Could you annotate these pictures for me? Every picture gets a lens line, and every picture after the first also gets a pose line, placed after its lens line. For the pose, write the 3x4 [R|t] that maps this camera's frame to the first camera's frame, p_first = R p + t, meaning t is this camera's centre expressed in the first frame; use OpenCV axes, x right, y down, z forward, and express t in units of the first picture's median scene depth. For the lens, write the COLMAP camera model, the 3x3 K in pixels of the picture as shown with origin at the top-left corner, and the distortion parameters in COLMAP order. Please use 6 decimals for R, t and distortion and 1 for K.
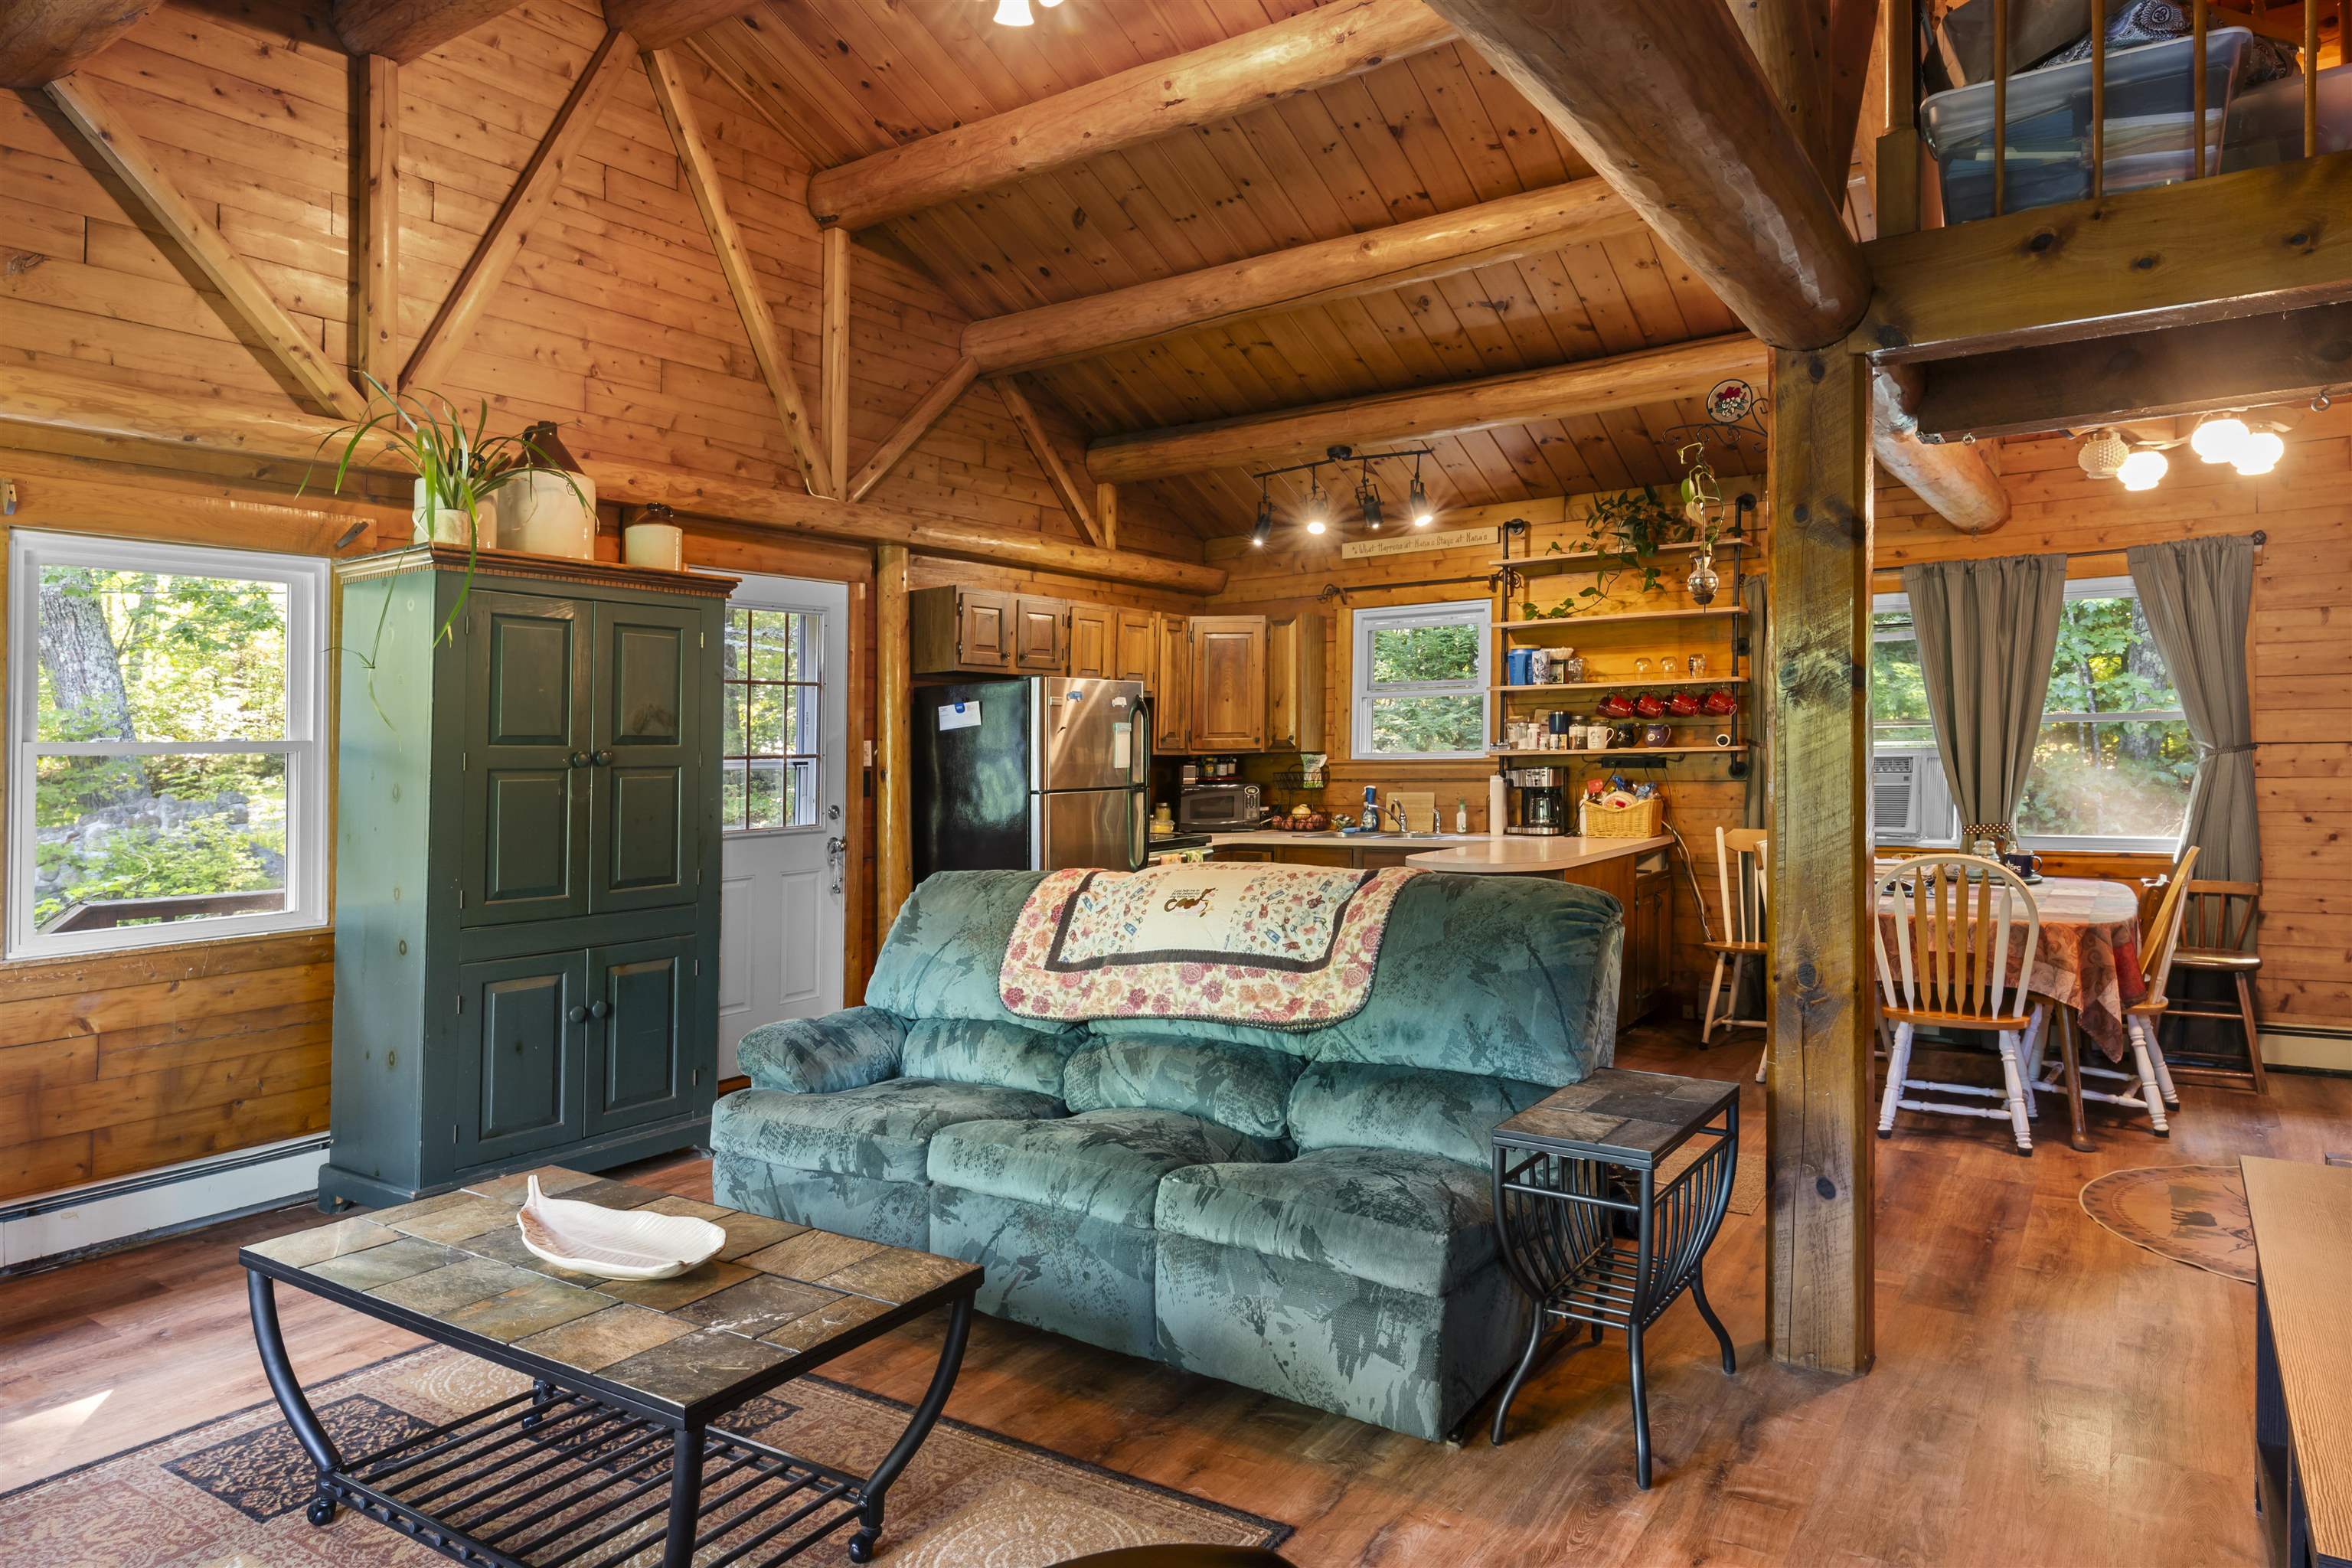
lens RADIAL K [[1416.1, 0, 1171.8], [0, 1416.1, 816.4], [0, 0, 1]] dist [0.002905, 0.001064]
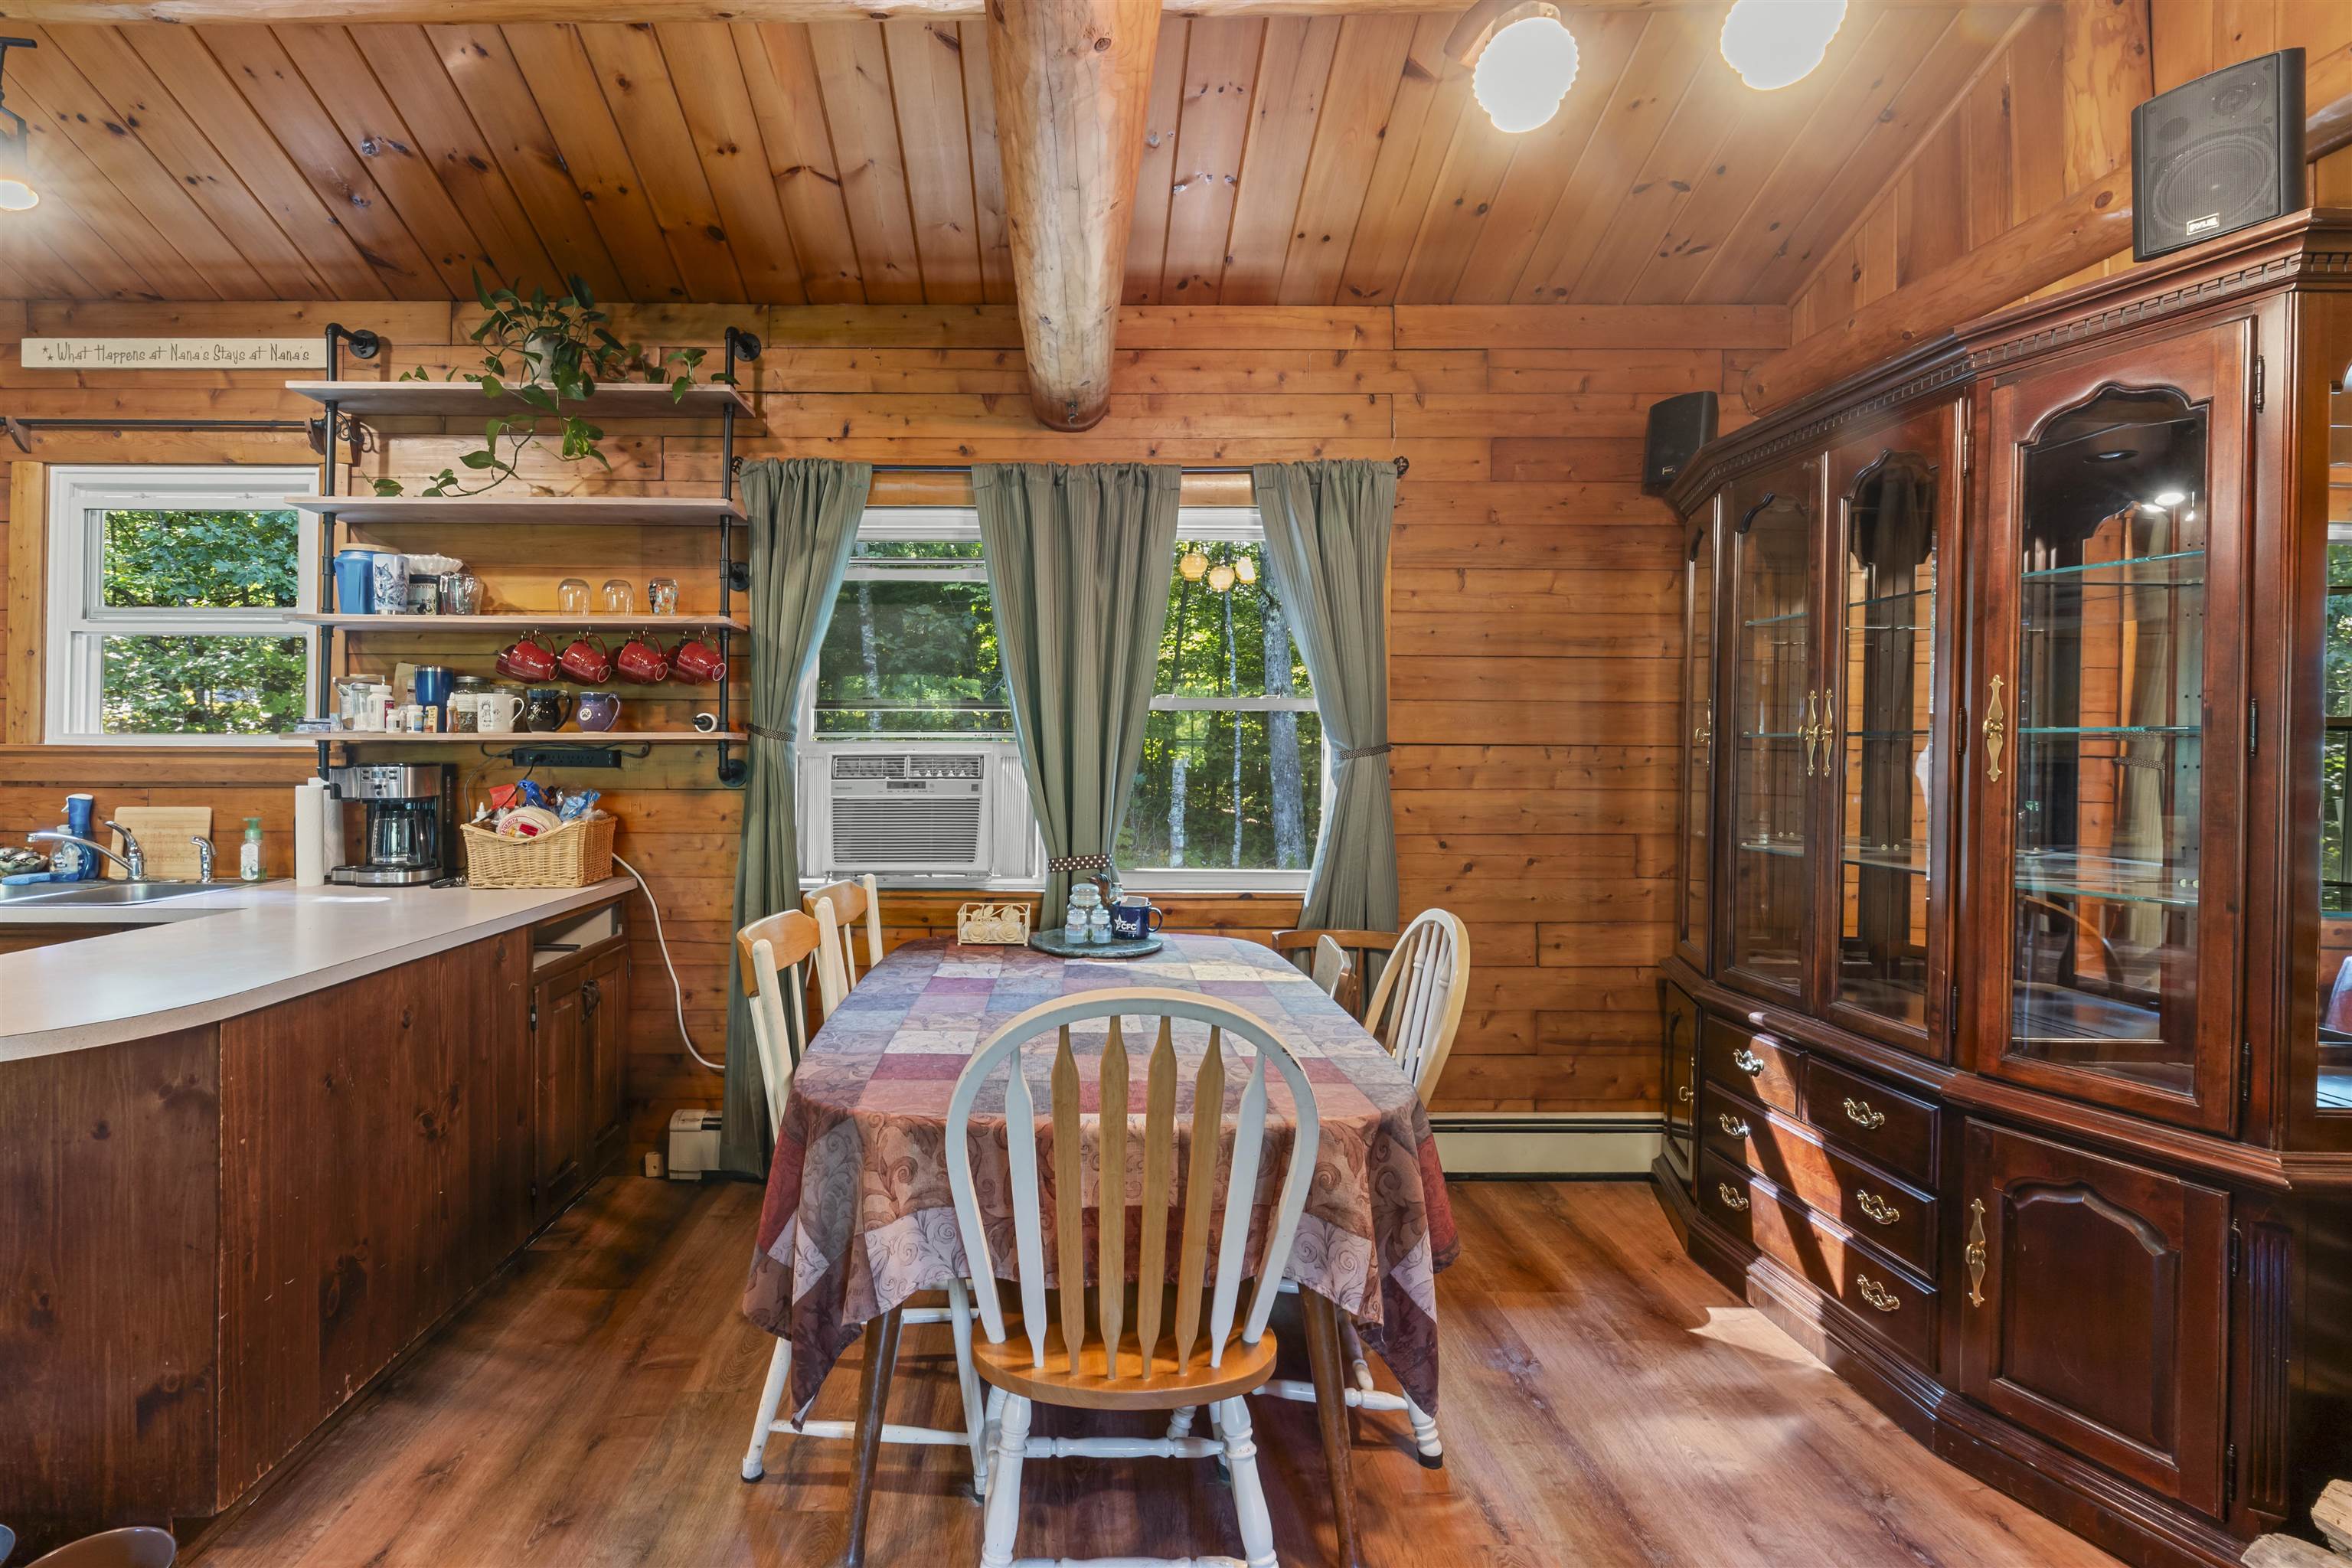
lens RADIAL K [[1064.6, 0, 1080.6], [0, 1064.6, 757.8], [0, 0, 1]] dist [0.000982, -0.000434]
pose [[0.812661, 0.020113, 0.582389, 0.253350], [0.007948, 0.998929, -0.045589, -0.016701], [-0.582682, 0.041678, 0.811631, 0.535045]]
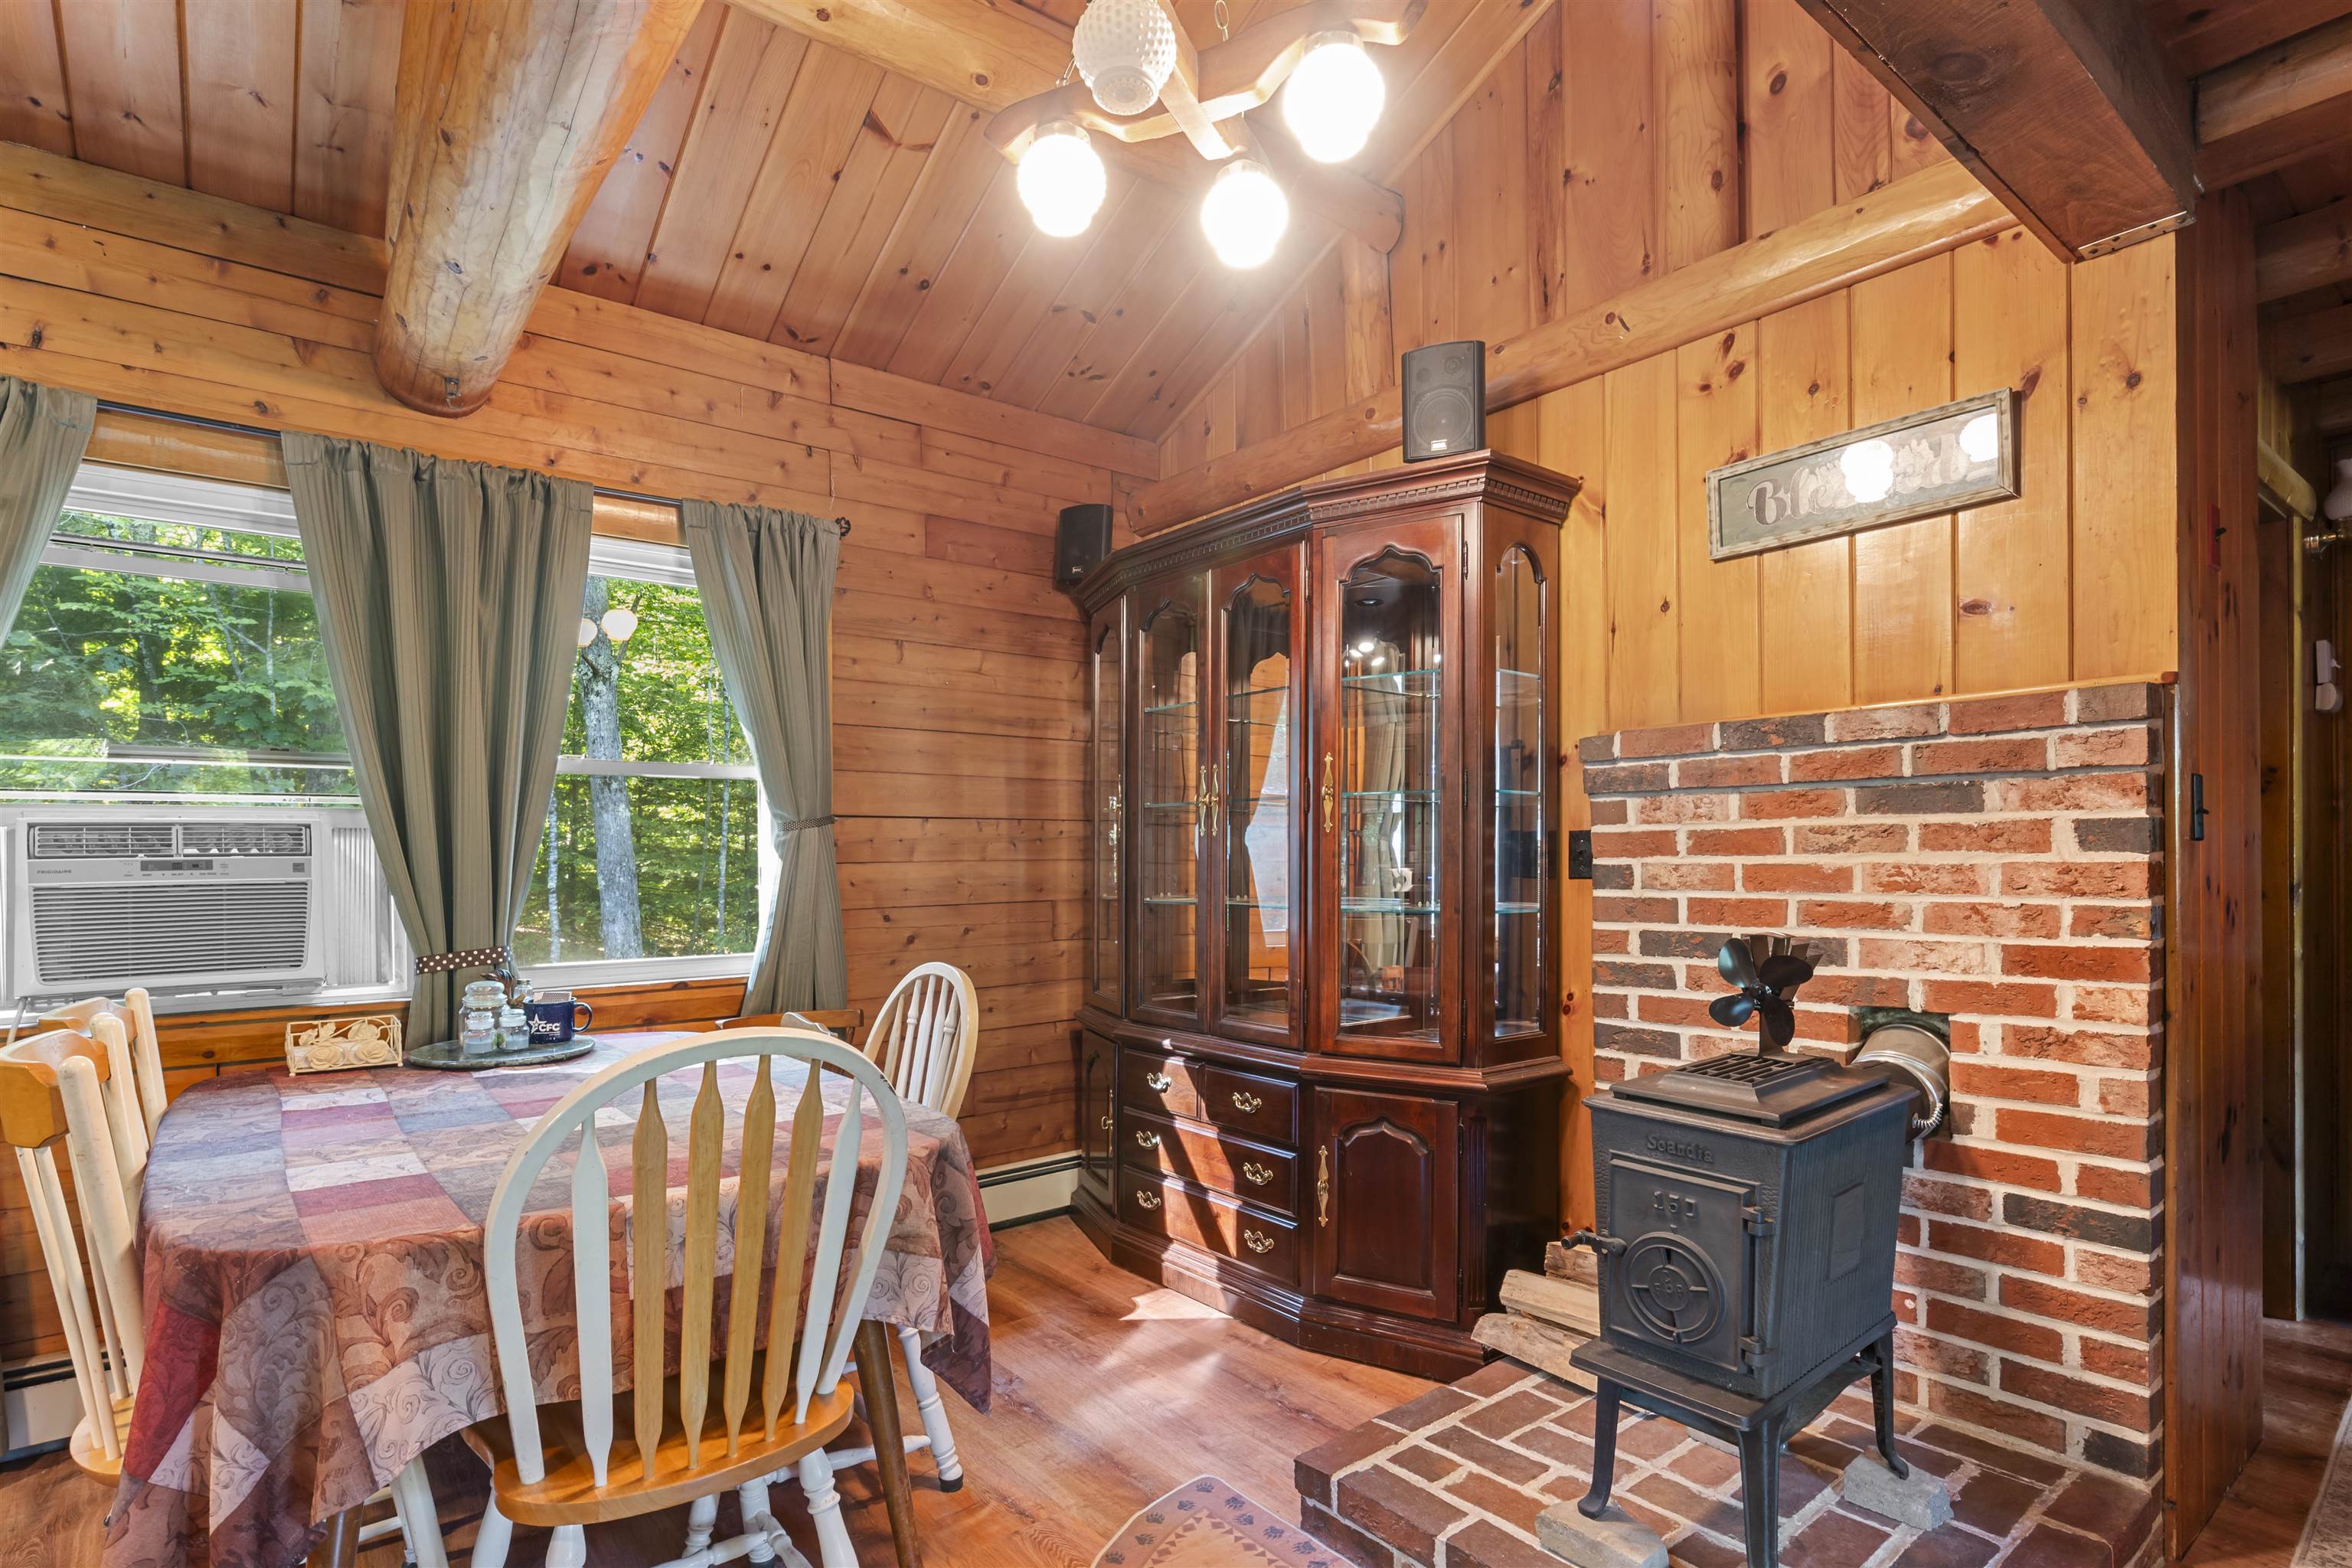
lens RADIAL K [[1162.6, 0, 1178.8], [0, 1162.6, 878.6], [0, 0, 1]] dist [-0.001205, -0.000061]
pose [[0.276776, 0.000228, 0.960934, 0.203800], [0.050910, 0.998592, -0.014901, -0.001557], [-0.959585, 0.053046, 0.276375, 0.561138]]
